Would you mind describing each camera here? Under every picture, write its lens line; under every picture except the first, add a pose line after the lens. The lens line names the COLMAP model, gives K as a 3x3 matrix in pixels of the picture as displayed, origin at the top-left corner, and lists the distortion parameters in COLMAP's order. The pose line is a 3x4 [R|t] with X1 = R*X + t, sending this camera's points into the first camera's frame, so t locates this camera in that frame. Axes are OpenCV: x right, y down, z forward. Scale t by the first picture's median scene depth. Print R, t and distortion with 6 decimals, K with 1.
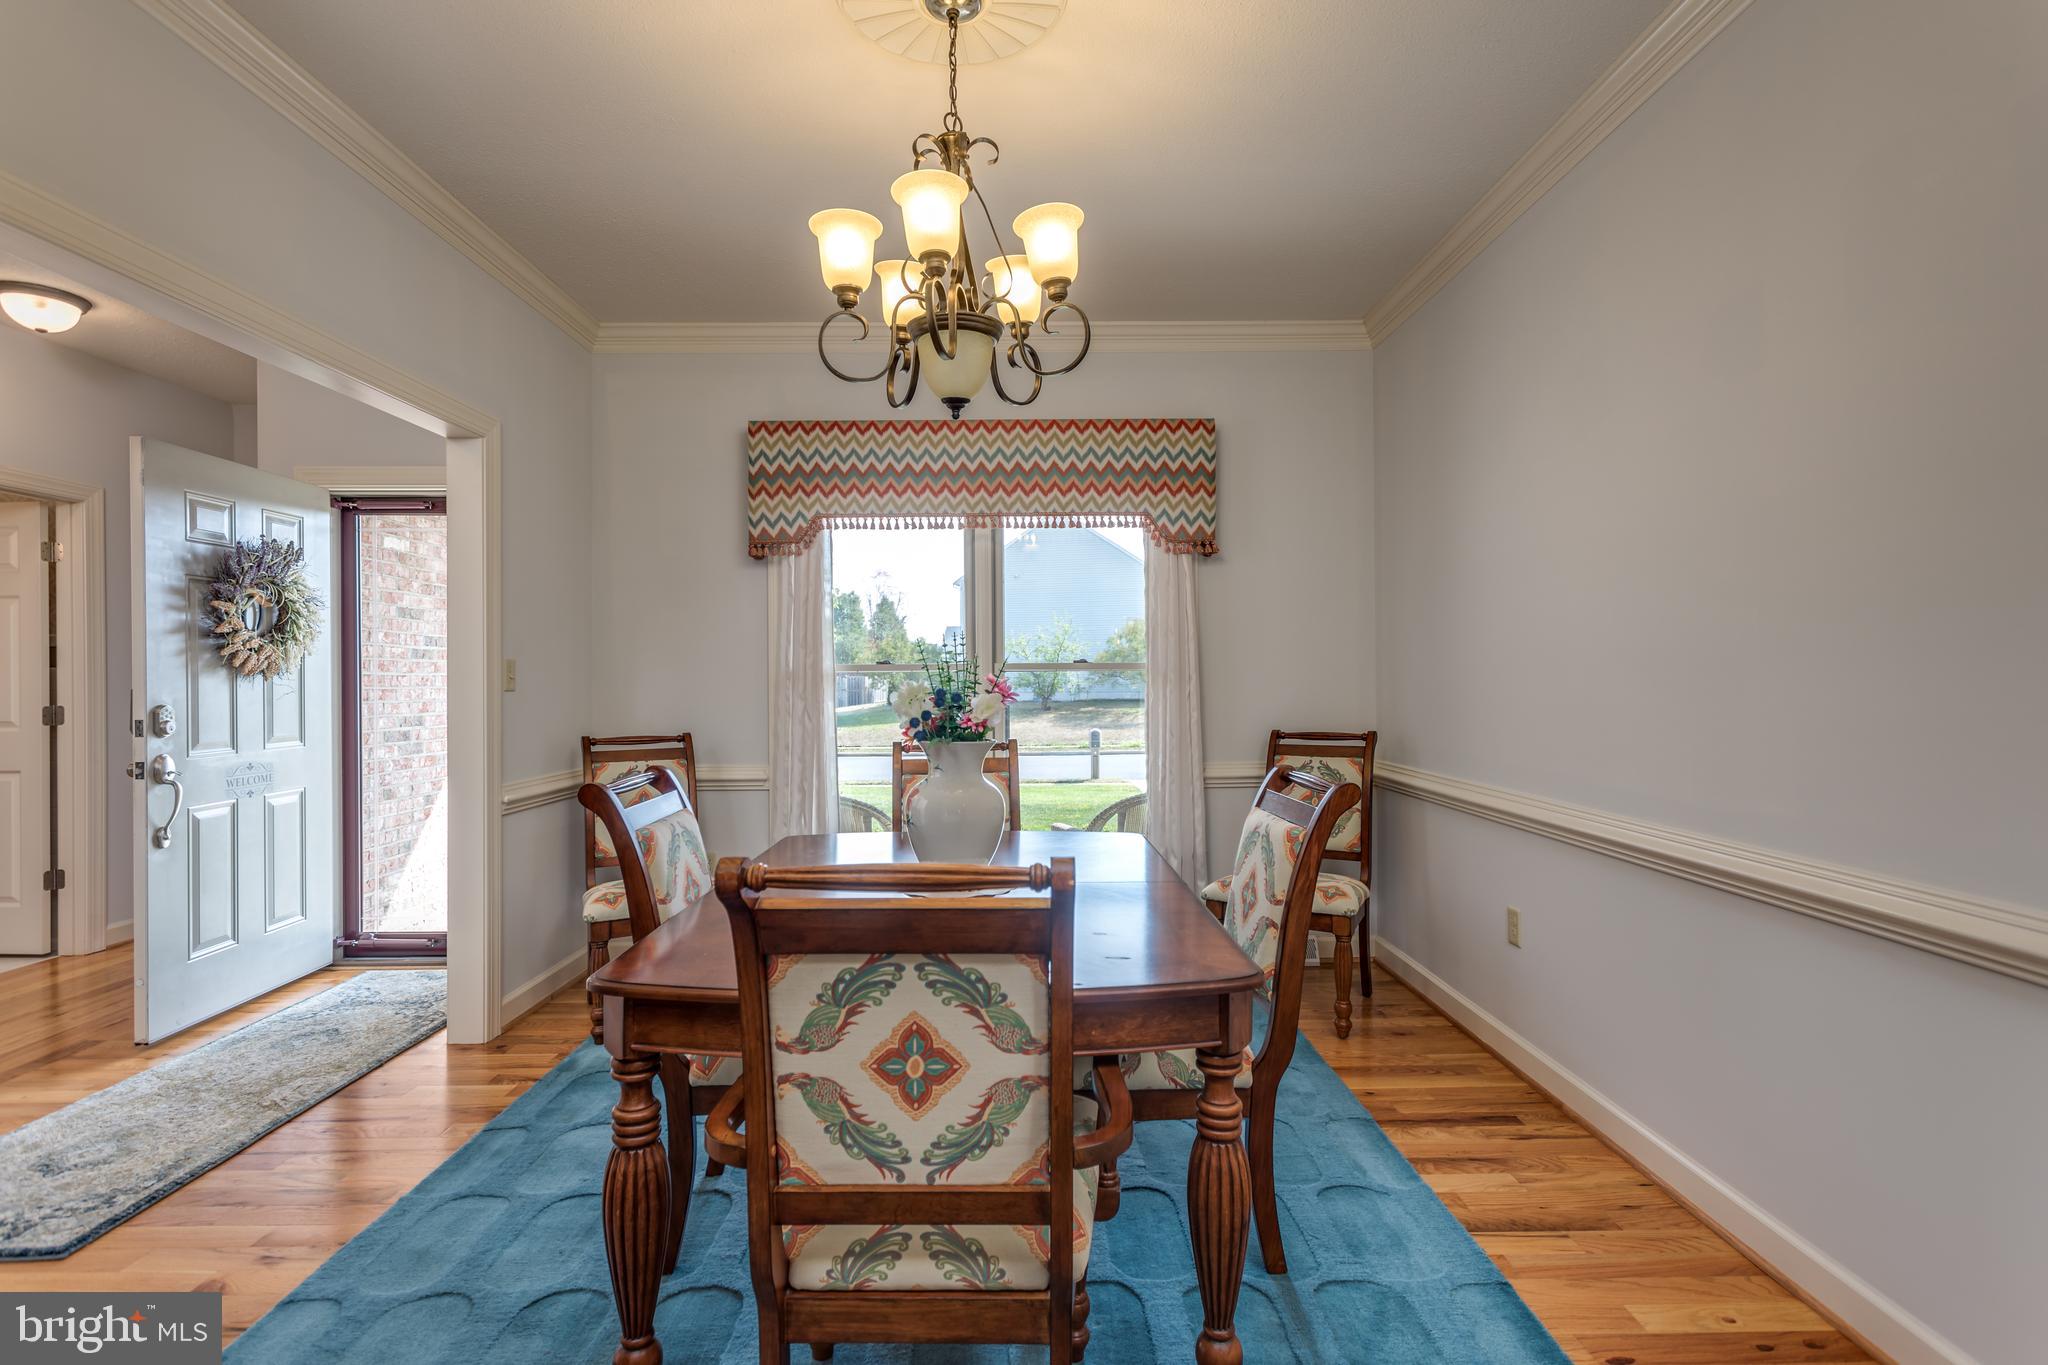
lens RADIAL K [[963.3, 0, 1030.8], [0, 963.3, 683.8], [0, 0, 1]] dist [0.000800, 0.000692]
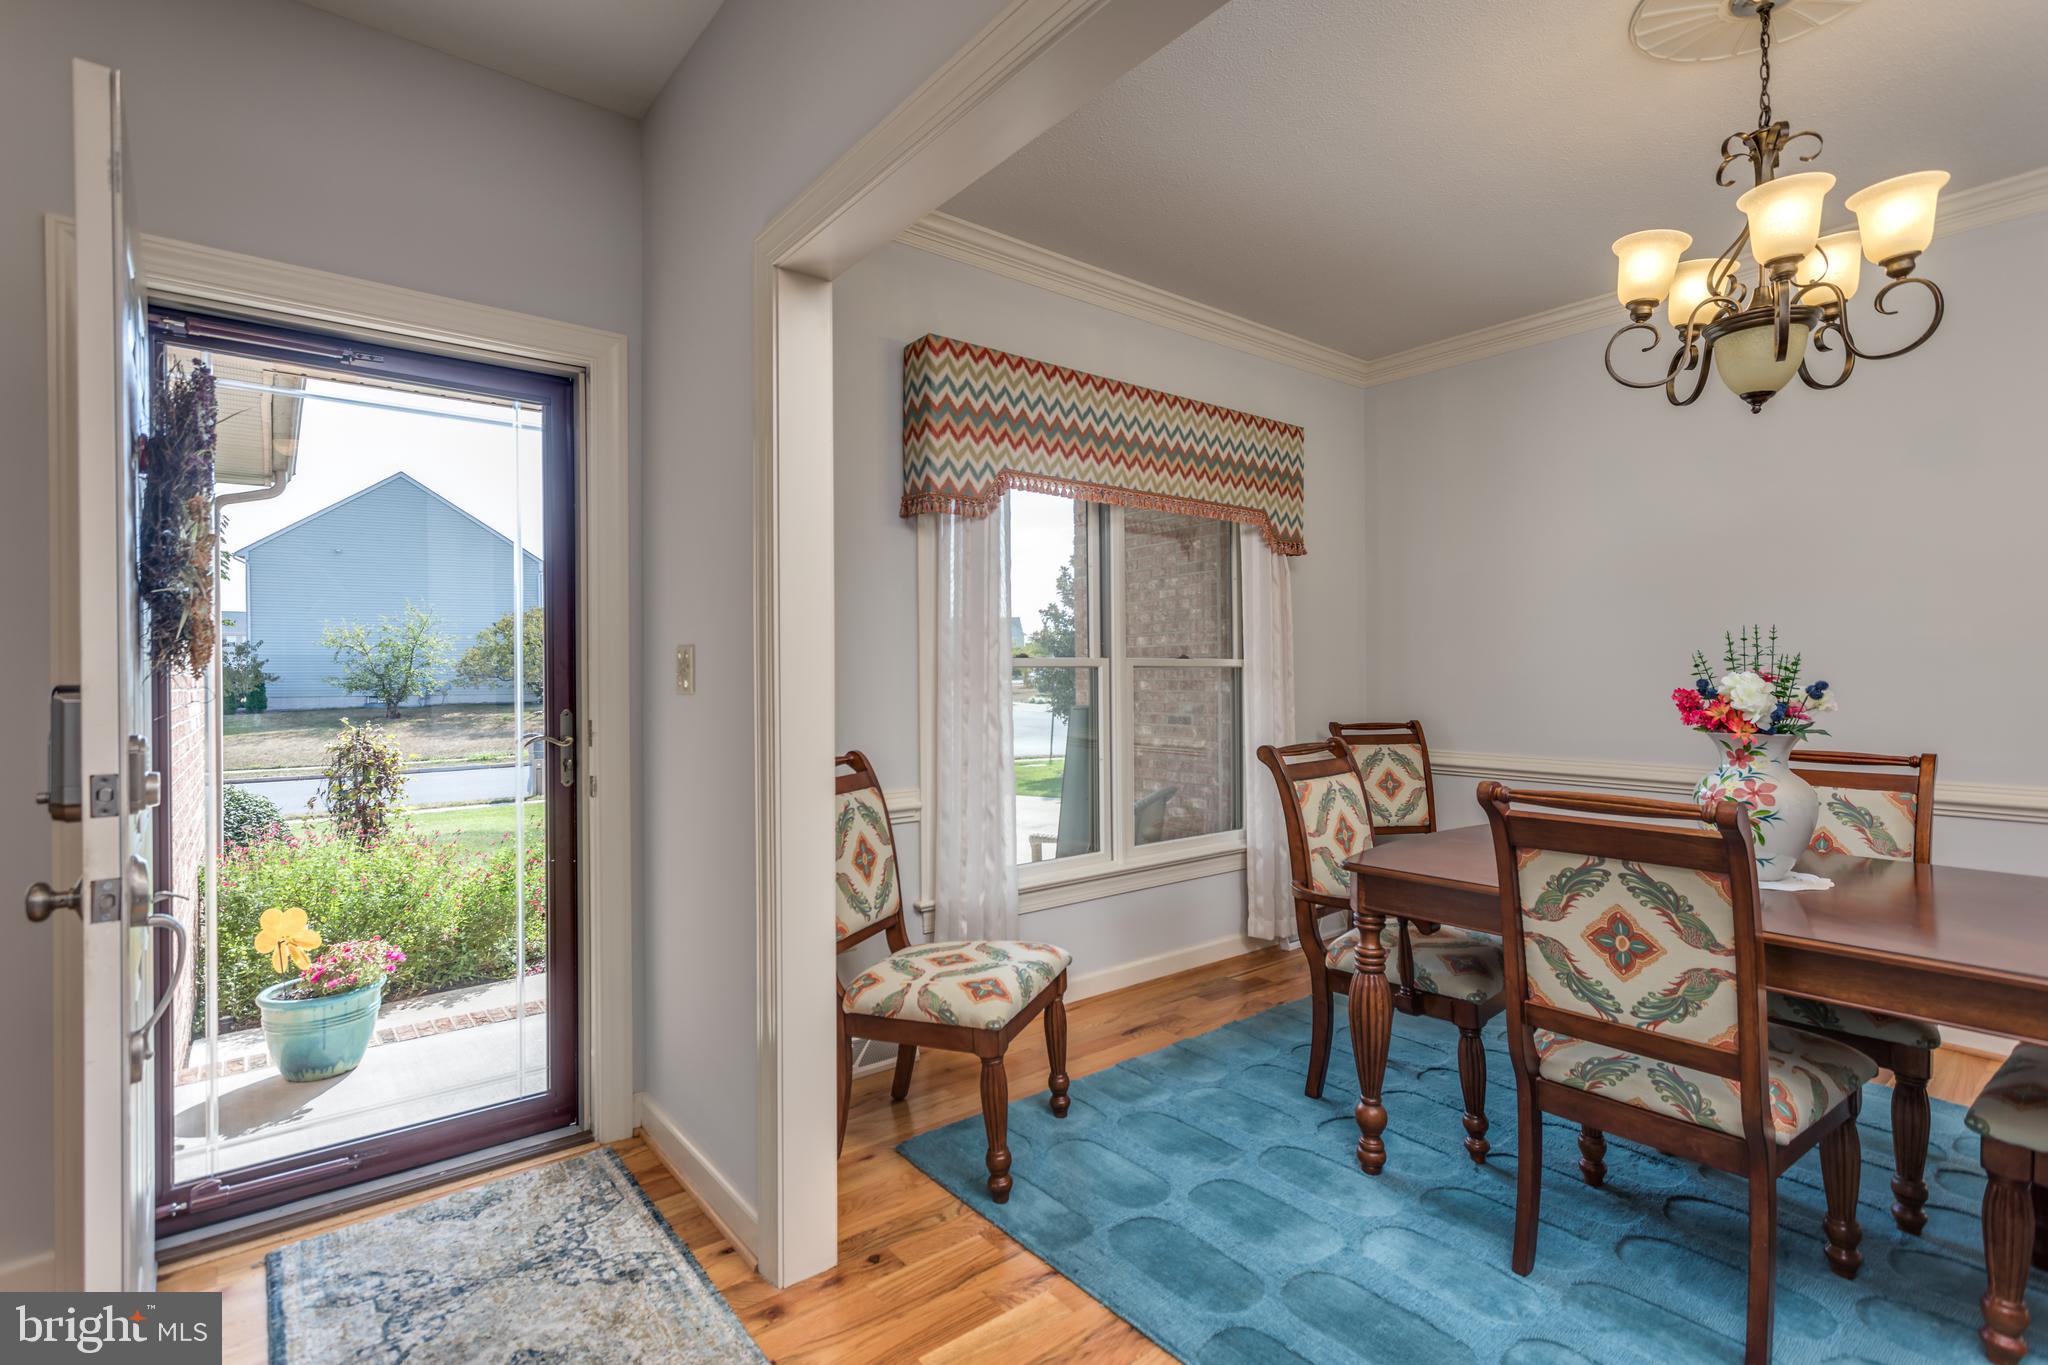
lens RADIAL K [[963.3, 0, 1024.4], [0, 963.3, 680.6], [0, 0, 1]] dist [0.000800, 0.000692]
pose [[0.792865, -0.005096, 0.609376, -0.691035], [0.007207, 0.999974, -0.001014, 0.000289], [-0.609355, 0.005196, 0.792880, 0.356269]]
